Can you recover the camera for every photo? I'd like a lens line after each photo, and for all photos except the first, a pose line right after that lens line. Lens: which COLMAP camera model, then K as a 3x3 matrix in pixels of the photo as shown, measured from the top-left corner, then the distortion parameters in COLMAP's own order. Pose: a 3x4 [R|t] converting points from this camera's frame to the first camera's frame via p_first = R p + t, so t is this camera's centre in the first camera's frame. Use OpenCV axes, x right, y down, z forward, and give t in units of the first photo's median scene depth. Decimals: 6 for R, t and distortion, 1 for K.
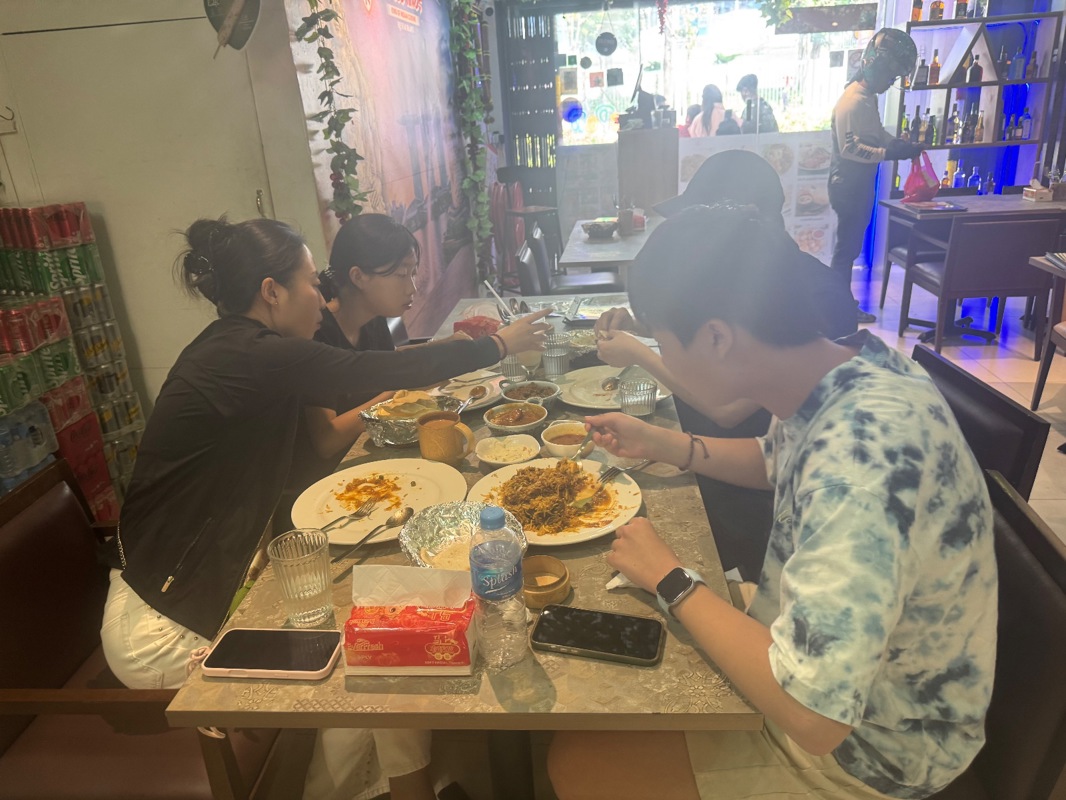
lens RADIAL K [[752.1, 0, 567.0], [0, 752.1, 393.9], [0, 0, 1]] dist [0.004519, -0.041163]
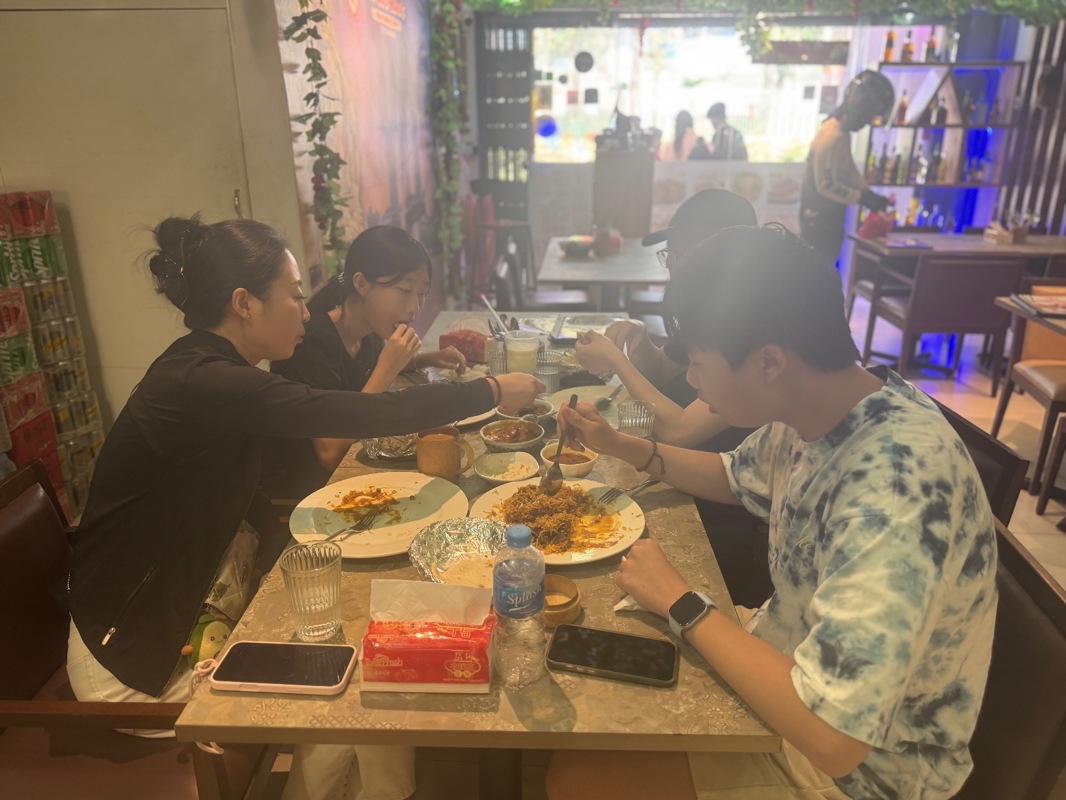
lens RADIAL K [[769.0, 0, 533.0], [0, 769.0, 400.0], [0, 0, 1]] dist [0.006460, -0.050820]
pose [[0.997209, 0.041507, 0.062067, -0.104604], [-0.040771, 0.999083, -0.013083, -0.002160], [-0.062554, 0.010516, 0.997986, -0.017056]]
